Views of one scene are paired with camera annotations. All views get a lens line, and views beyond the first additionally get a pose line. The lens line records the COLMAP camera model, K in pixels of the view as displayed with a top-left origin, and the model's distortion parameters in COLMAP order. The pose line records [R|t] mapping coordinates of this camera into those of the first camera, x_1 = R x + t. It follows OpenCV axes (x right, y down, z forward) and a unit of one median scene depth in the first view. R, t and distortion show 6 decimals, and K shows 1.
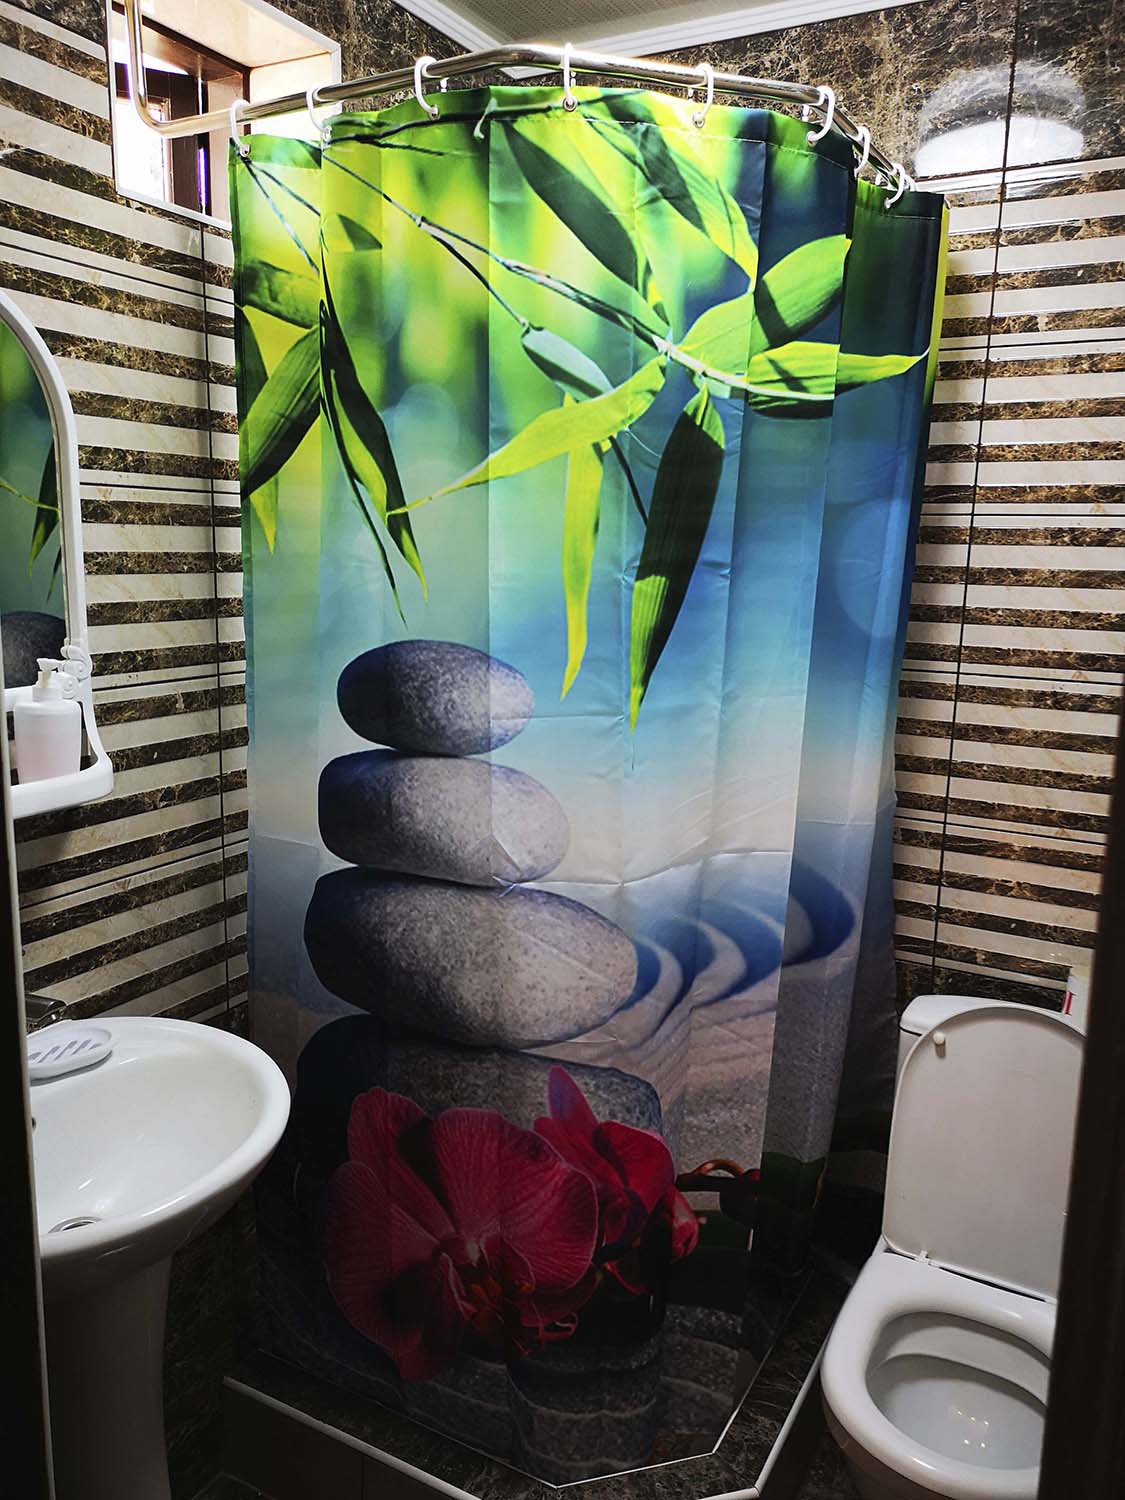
lens RADIAL K [[1161.3, 0, 560.3], [0, 1161.3, 751.4], [0, 0, 1]] dist [0.048006, -0.011806]
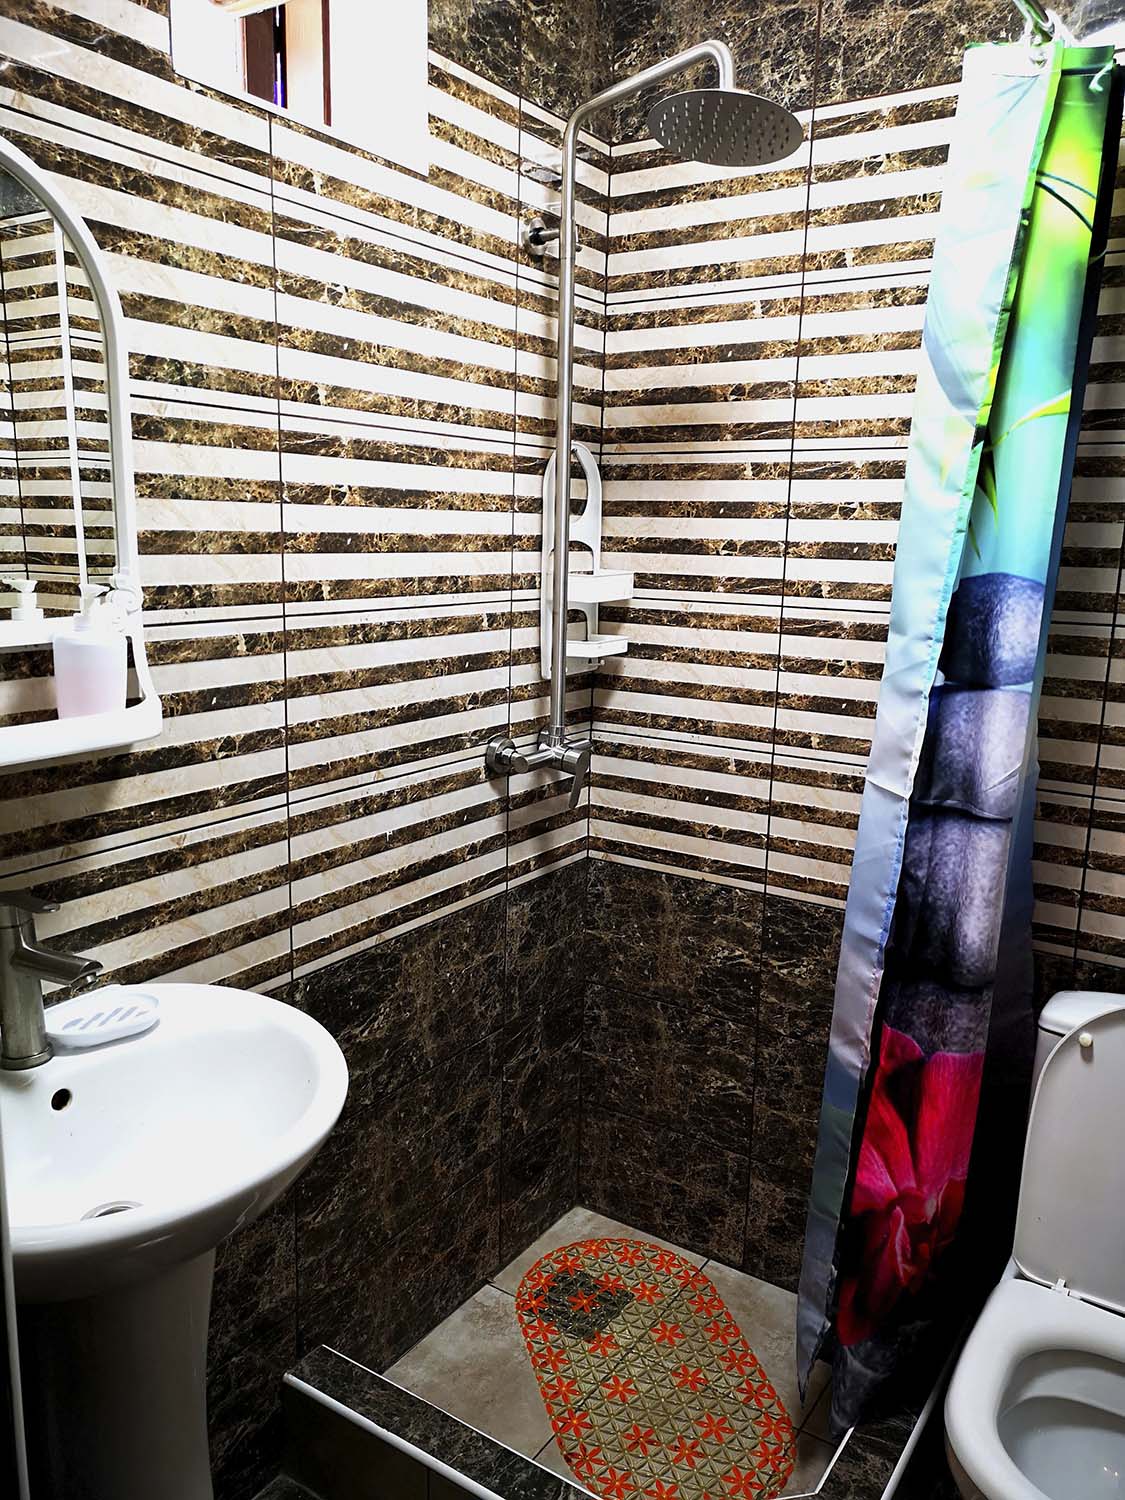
lens RADIAL K [[1161.3, 0, 563.2], [0, 1161.3, 753.2], [0, 0, 1]] dist [0.048006, -0.011806]
pose [[0.996817, 0.016293, -0.078036, -0.000966], [-0.015368, 0.999804, 0.012448, 0.030024], [0.078223, -0.011209, 0.996873, 0.111479]]
